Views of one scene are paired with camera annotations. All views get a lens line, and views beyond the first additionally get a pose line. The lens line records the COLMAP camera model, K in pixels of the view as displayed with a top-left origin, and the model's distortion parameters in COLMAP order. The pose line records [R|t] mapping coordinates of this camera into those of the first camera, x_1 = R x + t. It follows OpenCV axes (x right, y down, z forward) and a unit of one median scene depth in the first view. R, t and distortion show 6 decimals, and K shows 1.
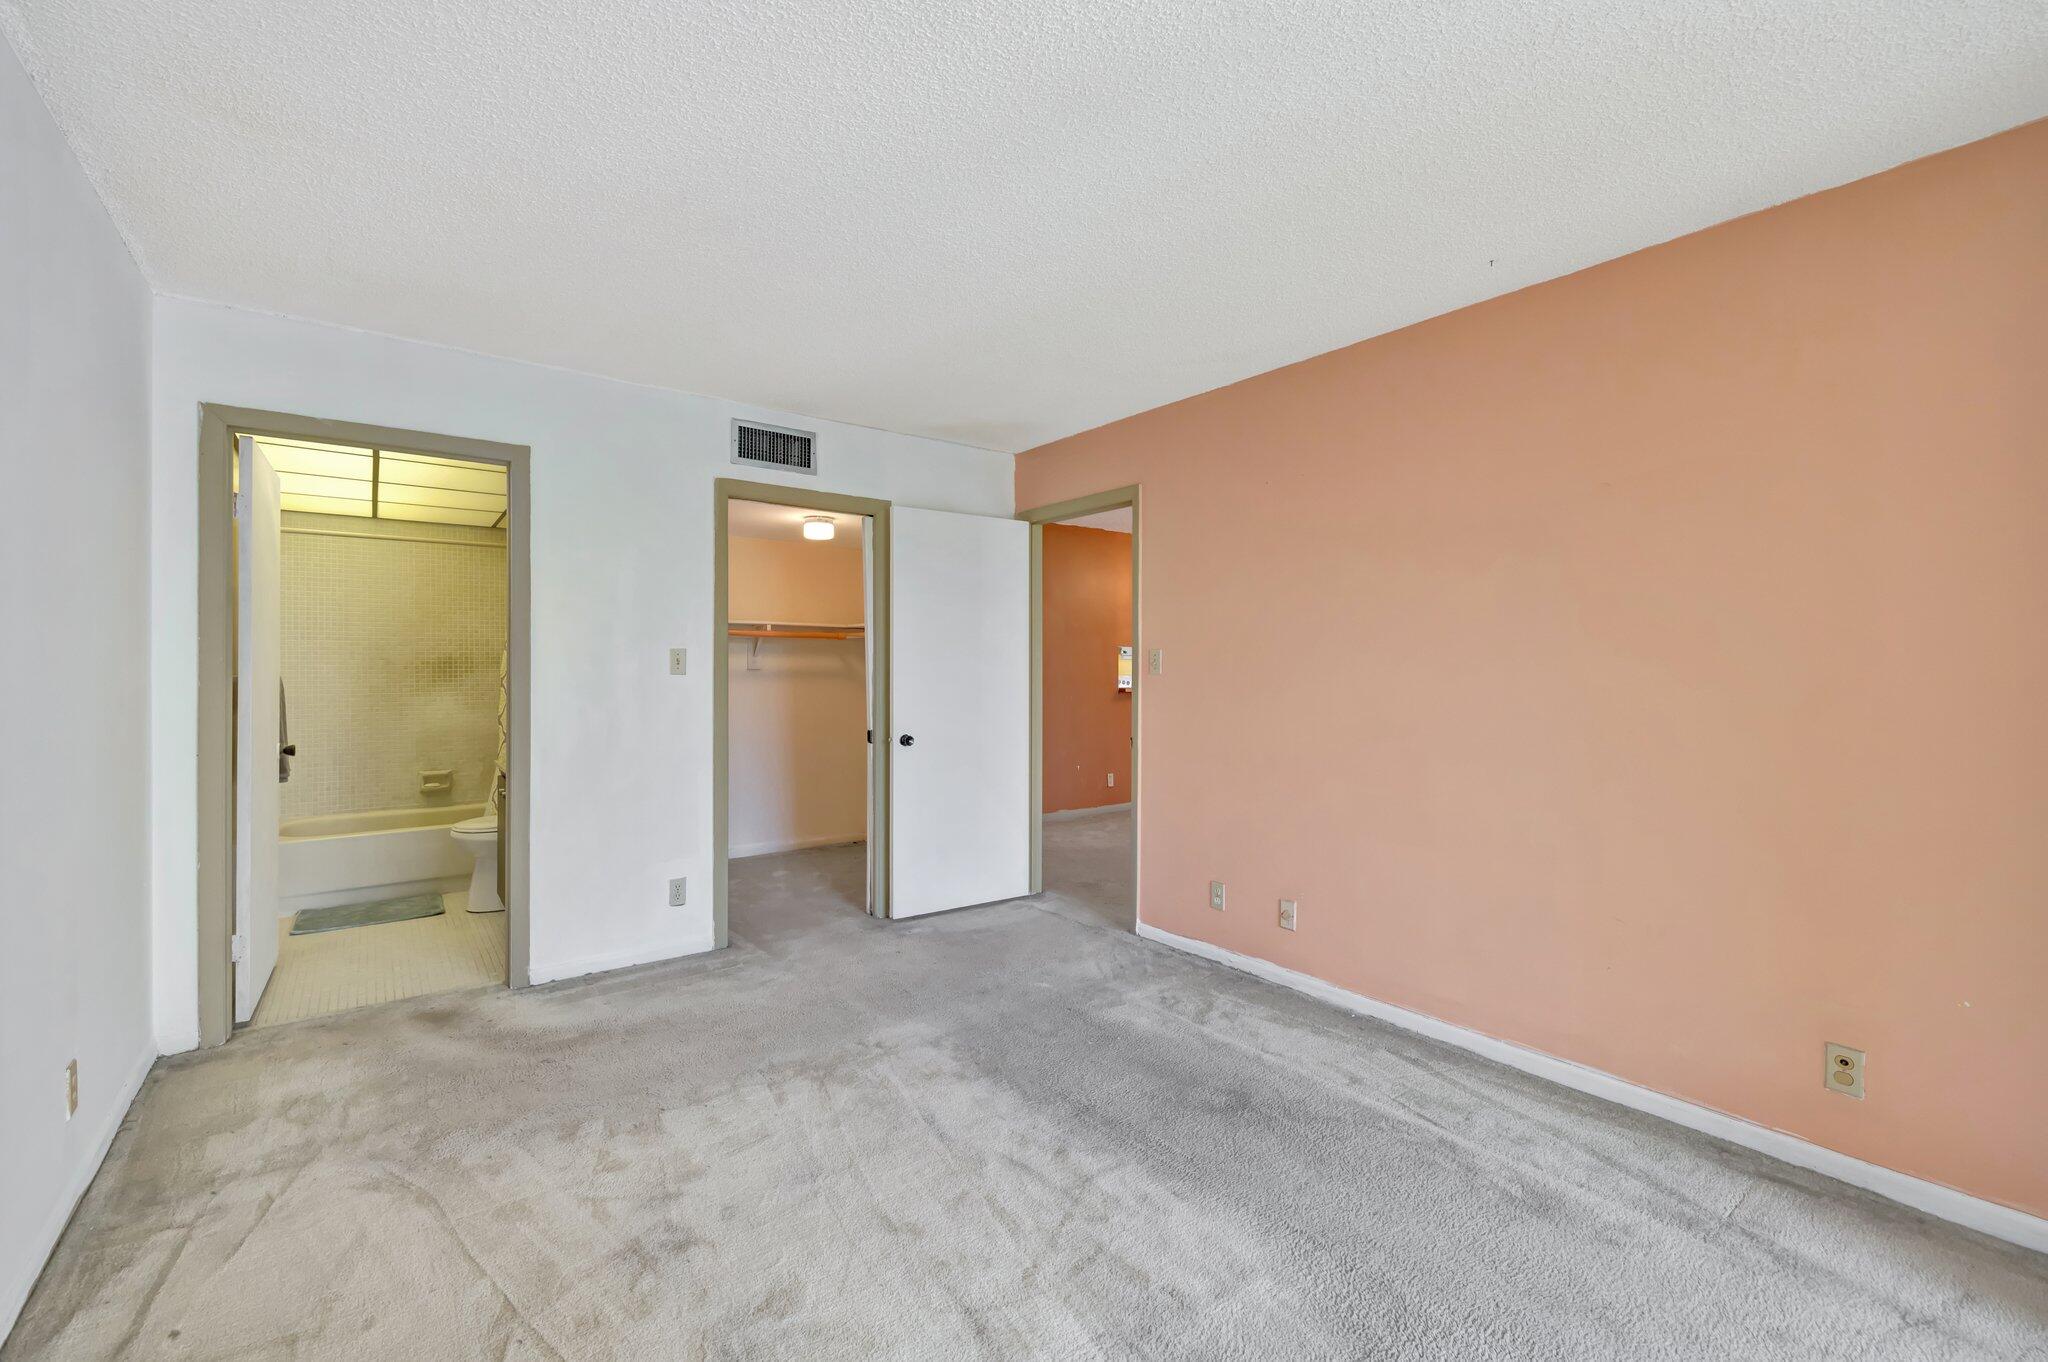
lens RADIAL K [[865.7, 0, 1024.0], [0, 865.7, 681.0], [0, 0, 1]] dist [0.002471, 0.000588]
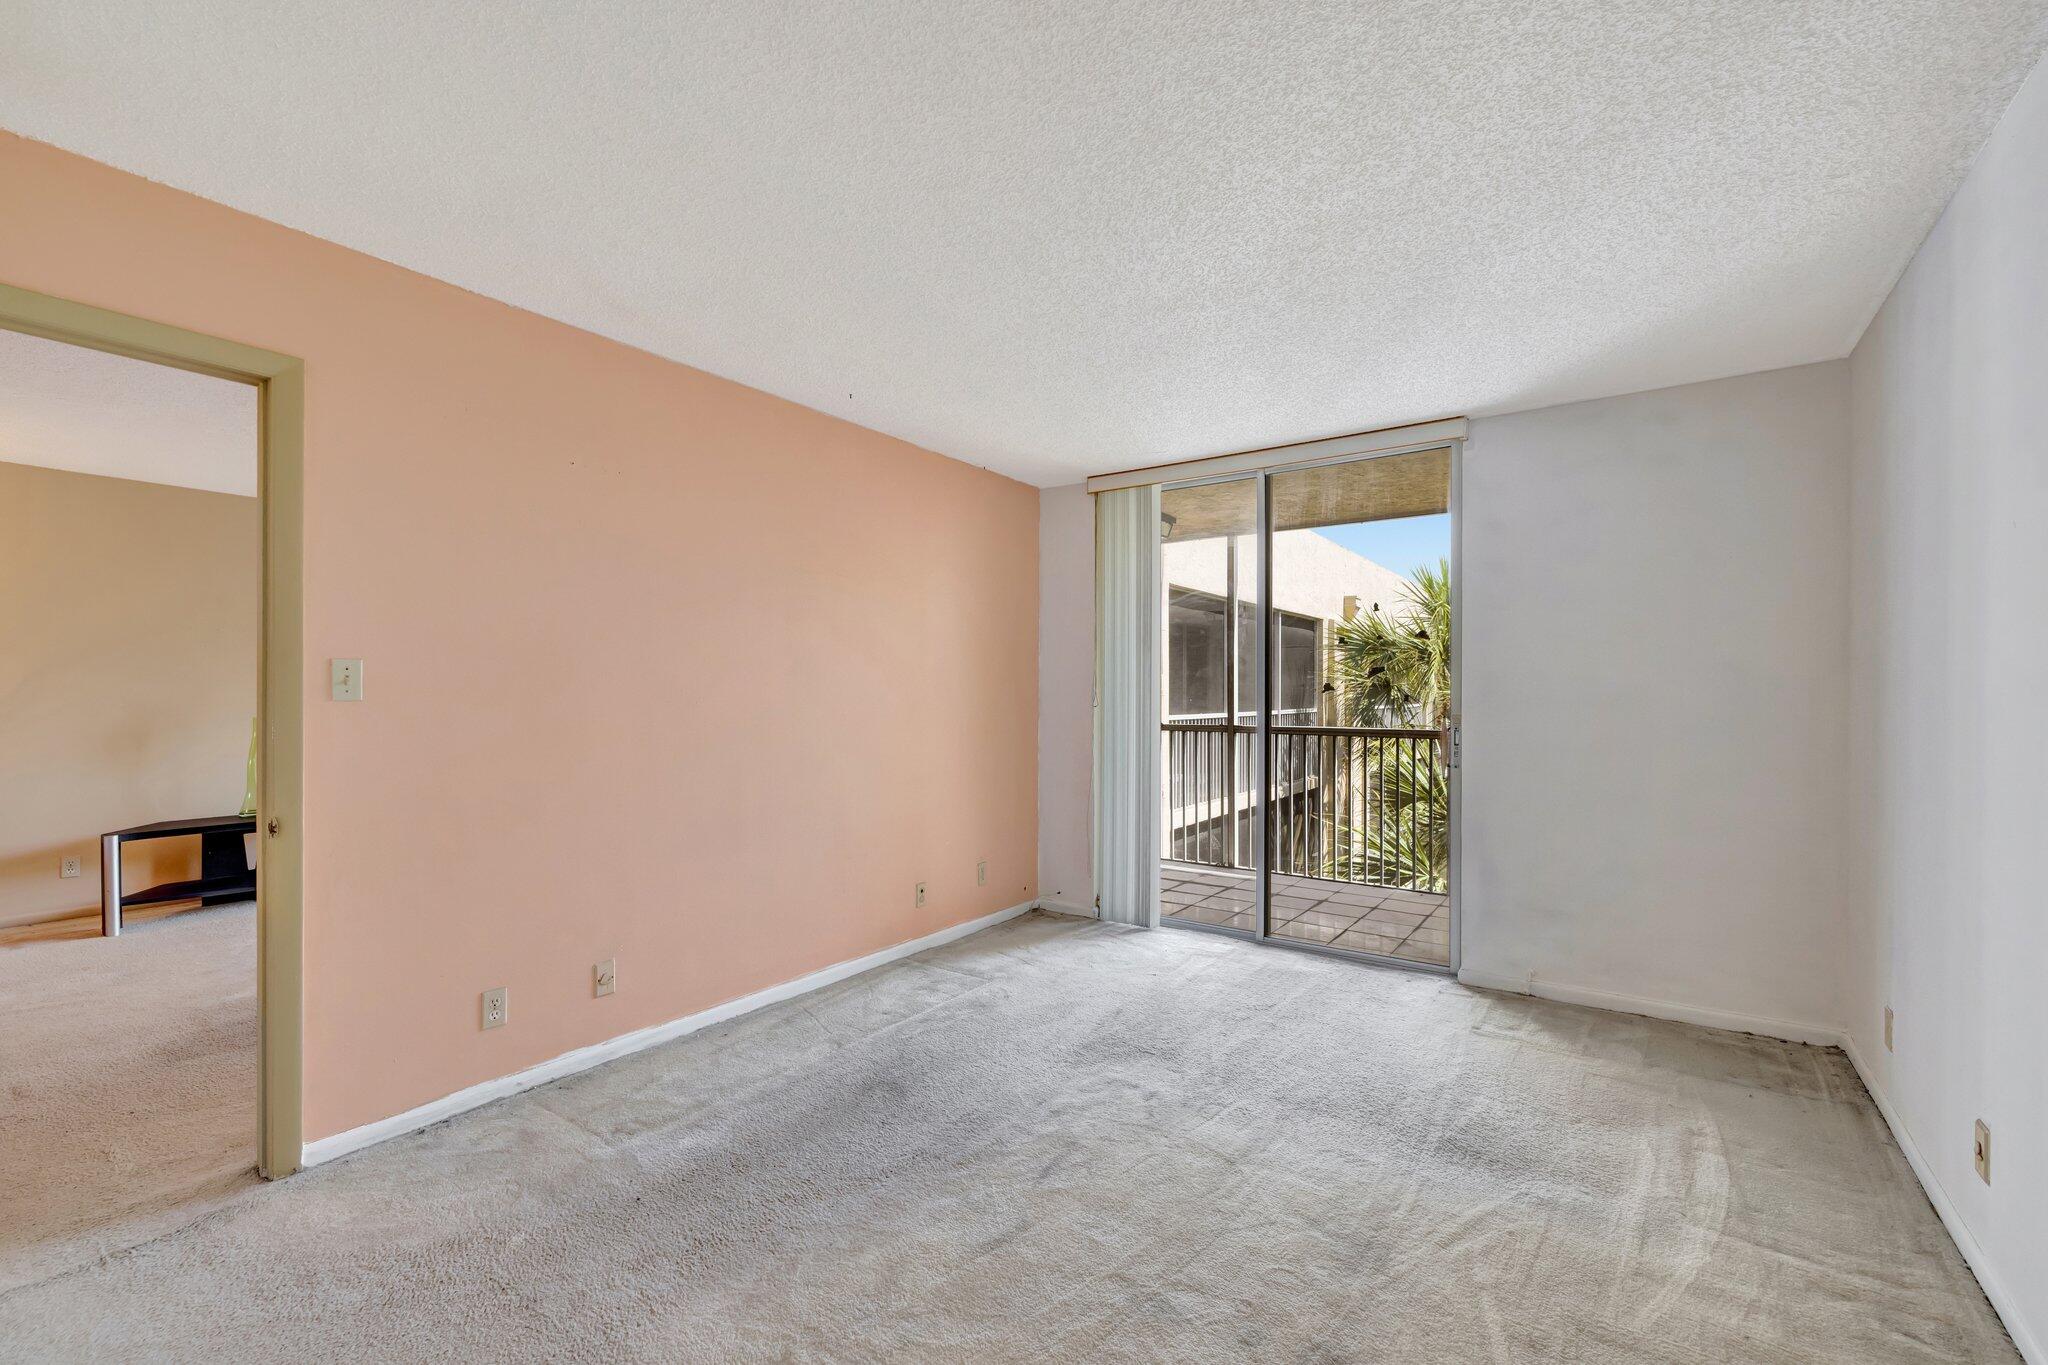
lens RADIAL K [[865.7, 0, 1024.0], [0, 865.7, 682.5], [0, 0, 1]] dist [0.002471, 0.000588]
pose [[-0.303612, 0.011754, 0.952723, -0.689961], [0.006370, 0.999927, -0.010306, -0.010662], [-0.952774, 0.002940, -0.303665, 0.933778]]
